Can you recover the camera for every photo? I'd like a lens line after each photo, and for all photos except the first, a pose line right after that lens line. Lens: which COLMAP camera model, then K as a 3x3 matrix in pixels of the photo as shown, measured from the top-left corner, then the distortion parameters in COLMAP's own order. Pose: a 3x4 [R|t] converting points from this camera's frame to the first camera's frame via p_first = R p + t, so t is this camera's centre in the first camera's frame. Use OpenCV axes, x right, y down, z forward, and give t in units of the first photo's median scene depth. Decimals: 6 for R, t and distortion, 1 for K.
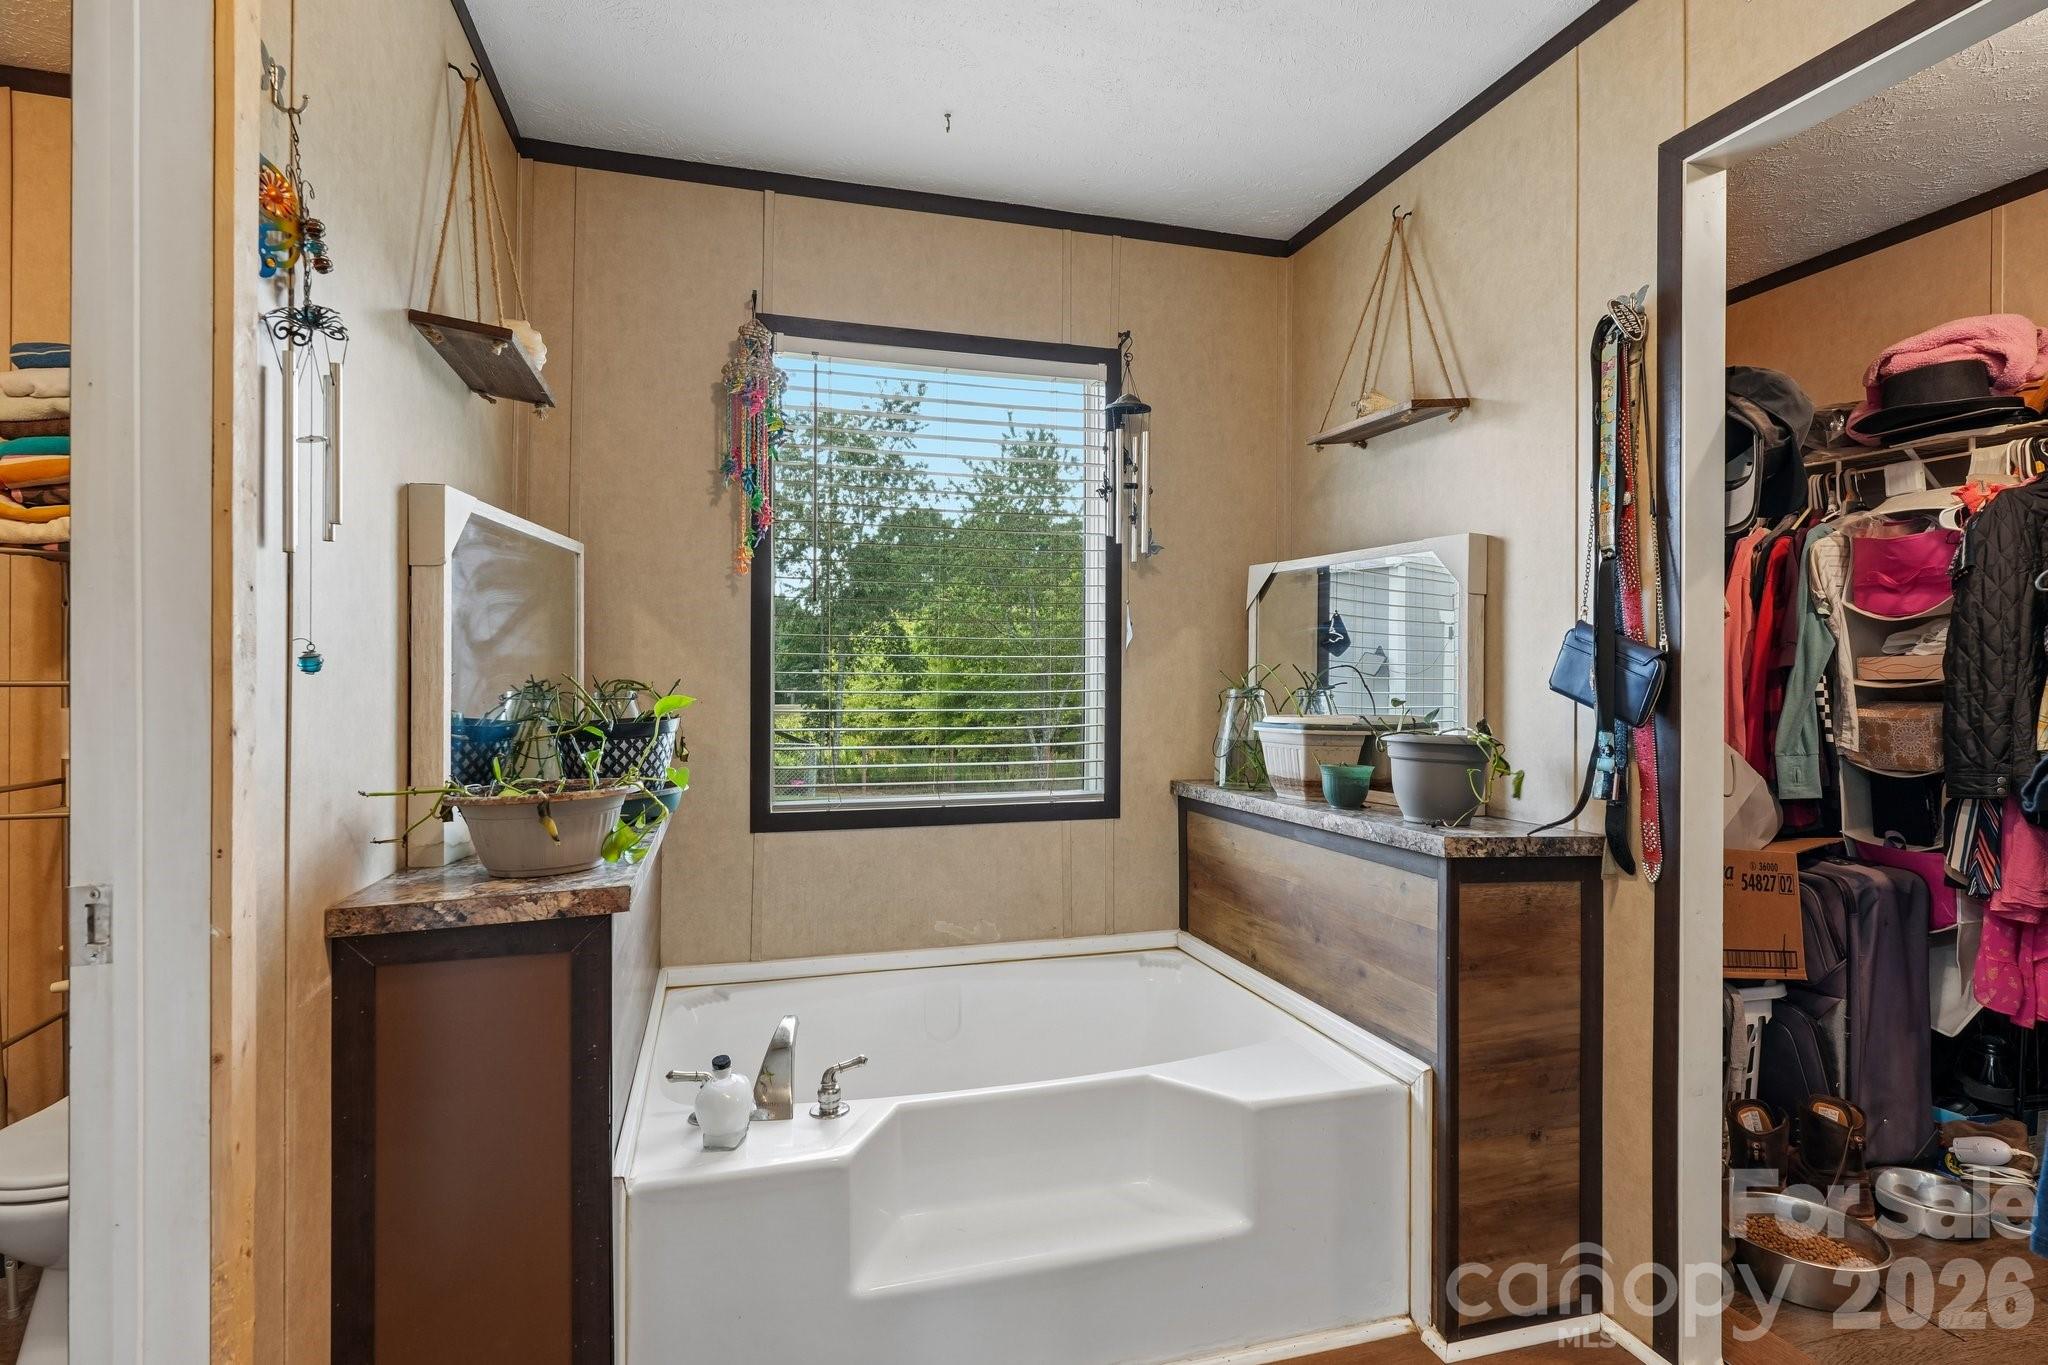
lens RADIAL K [[1024.2, 0, 1041.2], [0, 1024.2, 667.2], [0, 0, 1]] dist [0.003550, -0.000332]
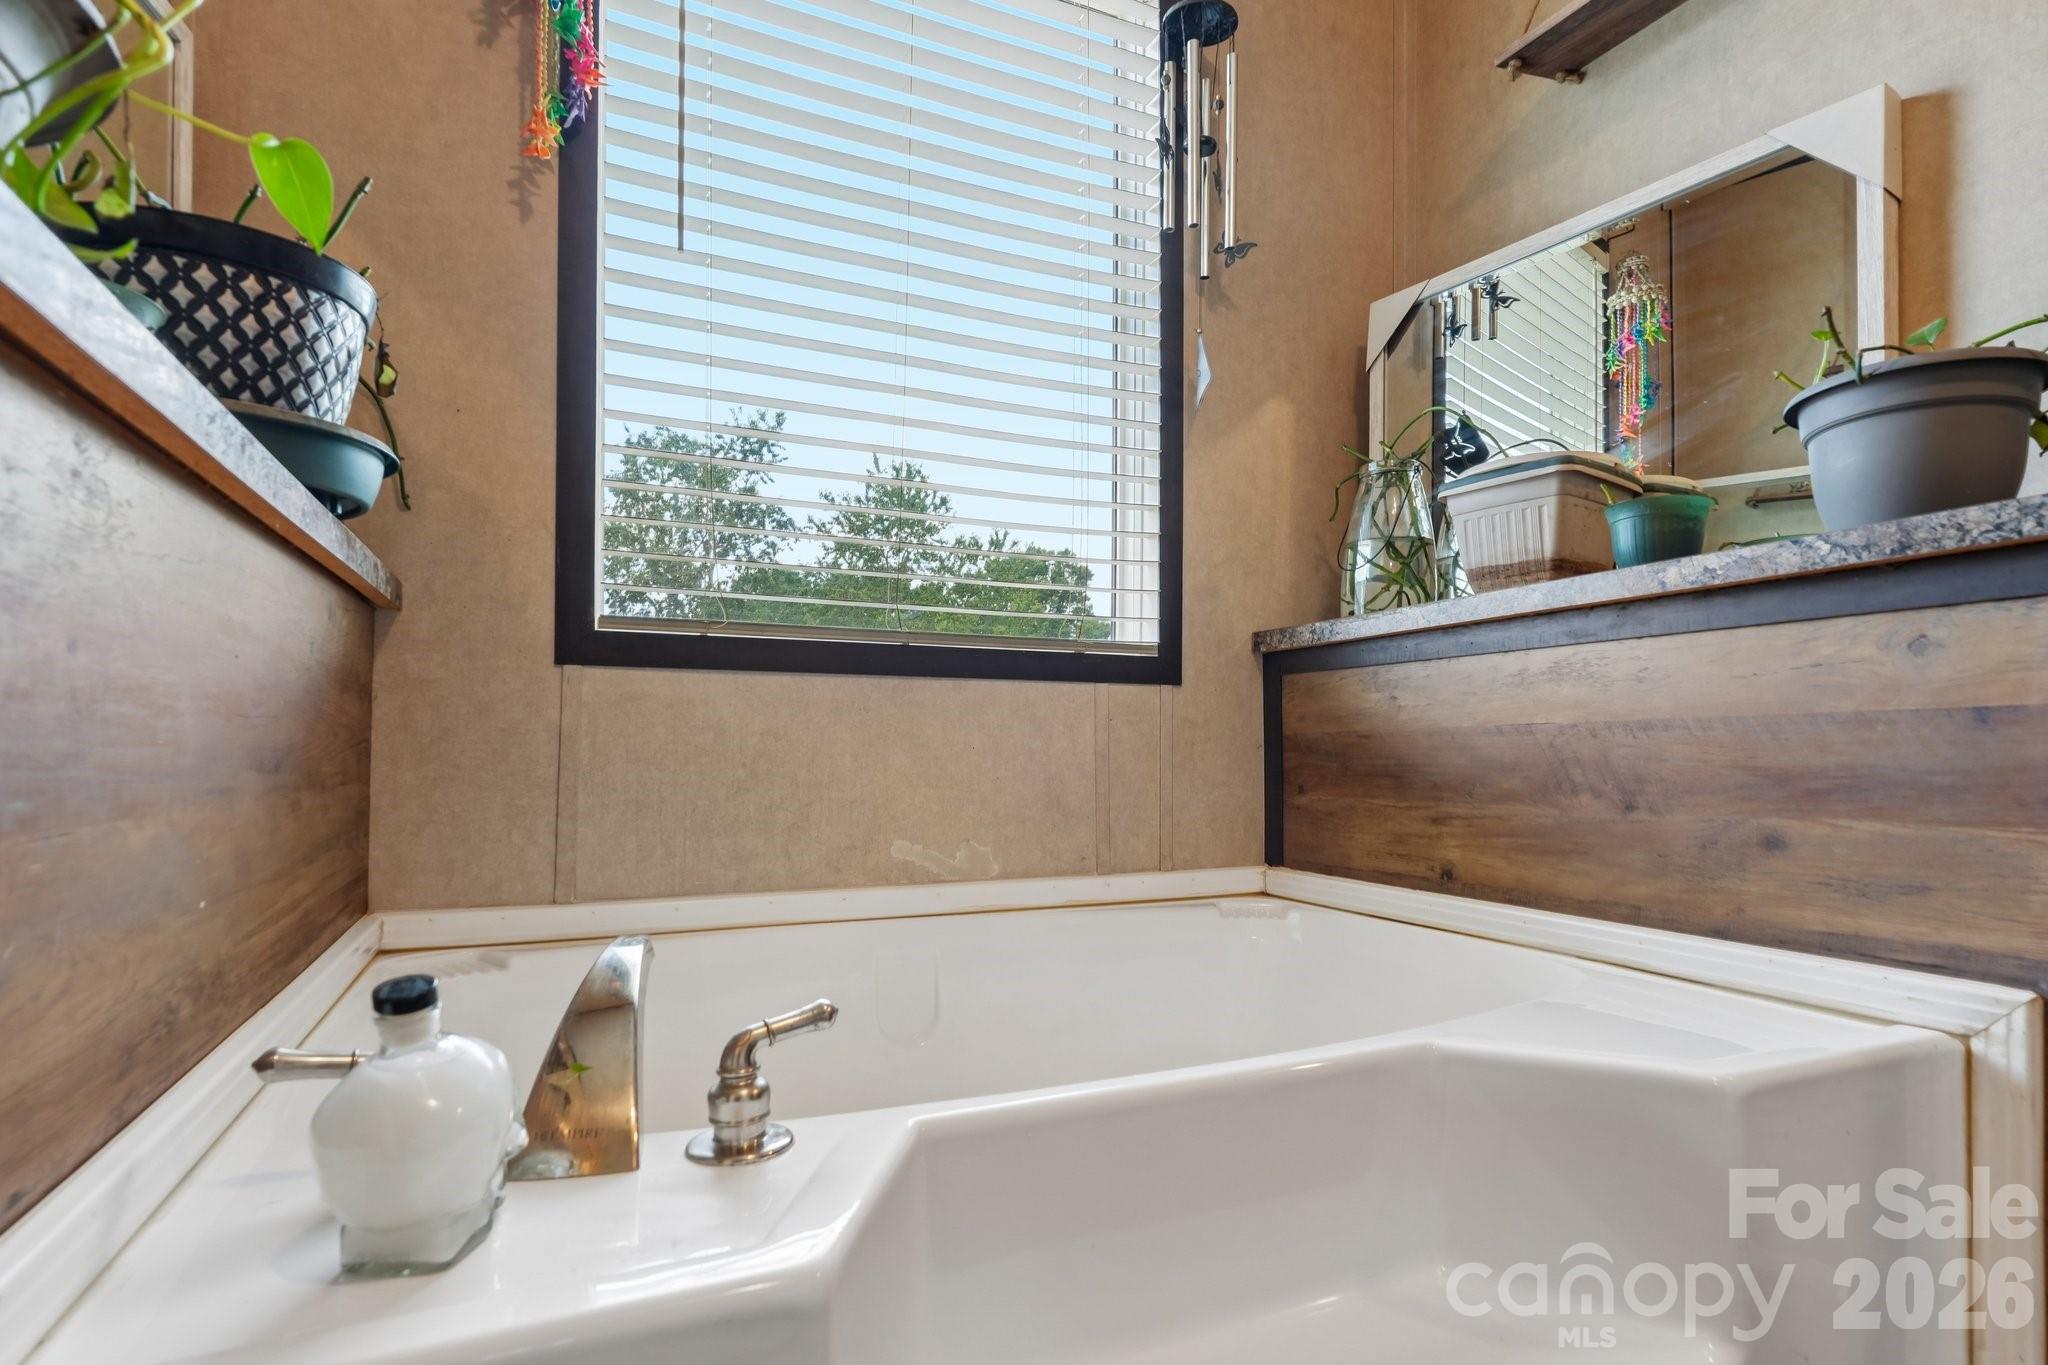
lens RADIAL K [[1003.7, 0, 1027.6], [0, 1003.7, 746.1], [0, 0, 1]] dist [0.001192, 0.000081]
pose [[0.990788, 0.002285, 0.135400, -0.107299], [-0.001565, 0.999984, -0.005429, 0.202802], [-0.135410, 0.005167, 0.990776, 0.436250]]
